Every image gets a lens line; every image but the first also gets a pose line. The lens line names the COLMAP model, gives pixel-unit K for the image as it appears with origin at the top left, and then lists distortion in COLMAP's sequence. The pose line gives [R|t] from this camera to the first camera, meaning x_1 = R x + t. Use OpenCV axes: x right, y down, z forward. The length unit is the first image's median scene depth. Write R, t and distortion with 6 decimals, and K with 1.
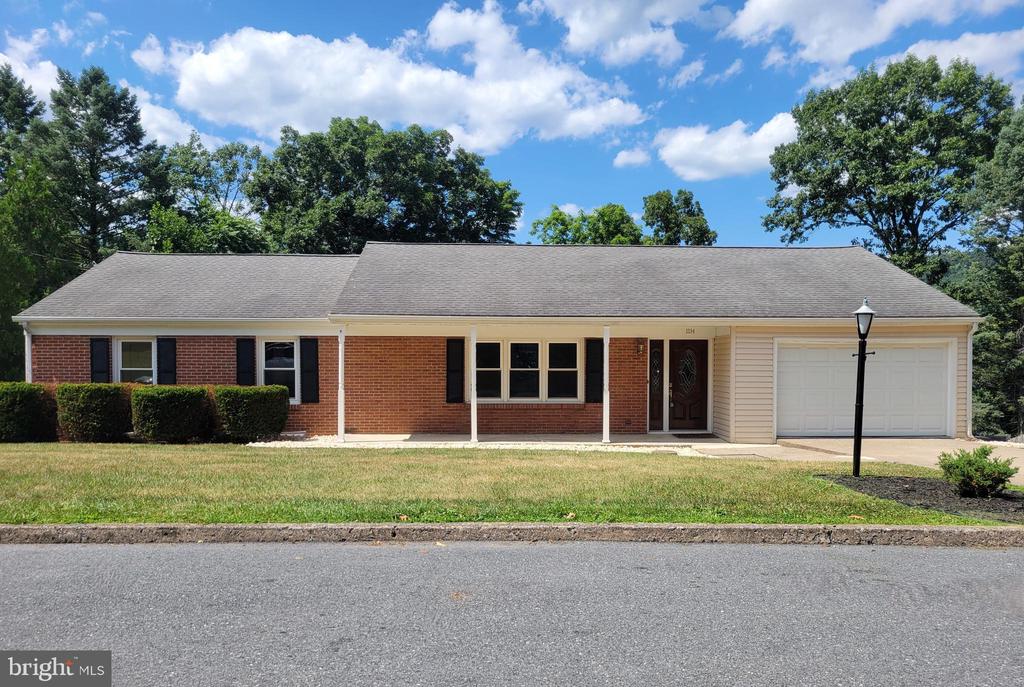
lens RADIAL K [[768.9, 0, 503.9], [0, 768.9, 394.5], [0, 0, 1]] dist [0.038513, -0.014351]
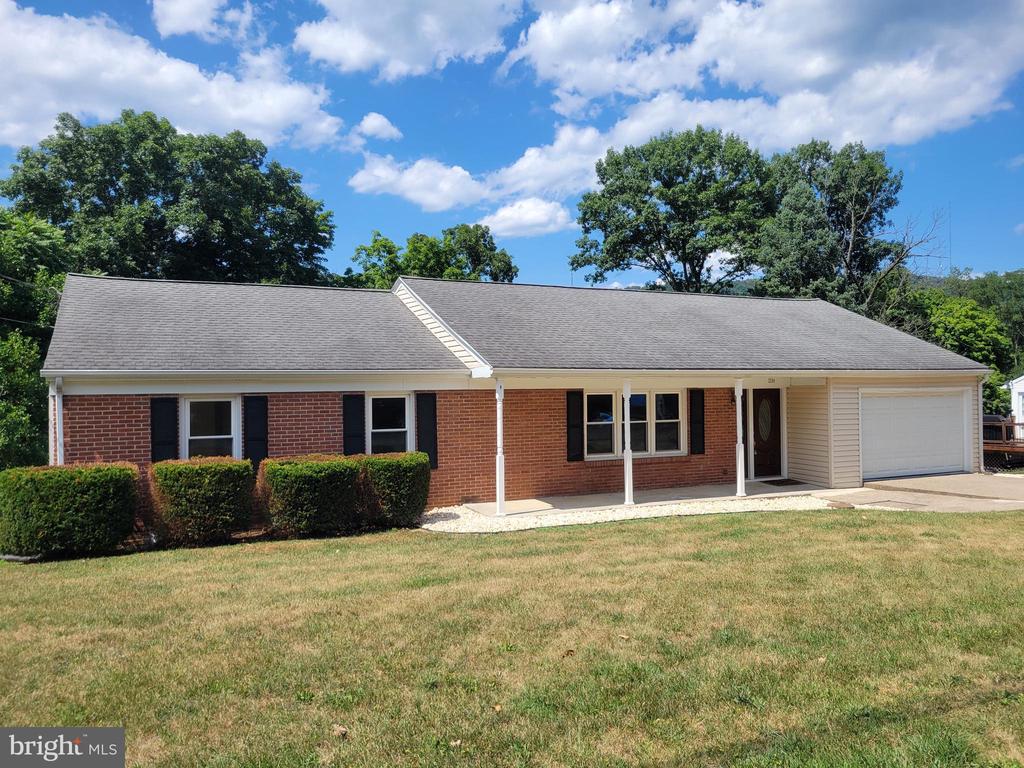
lens RADIAL K [[780.7, 0, 512.9], [0, 780.7, 386.3], [0, 0, 1]] dist [0.041561, -0.021410]
pose [[0.917311, -0.009949, 0.398047, -0.500288], [0.026644, 0.998981, -0.036433, -0.046116], [-0.397279, 0.044026, 0.916641, 0.175626]]
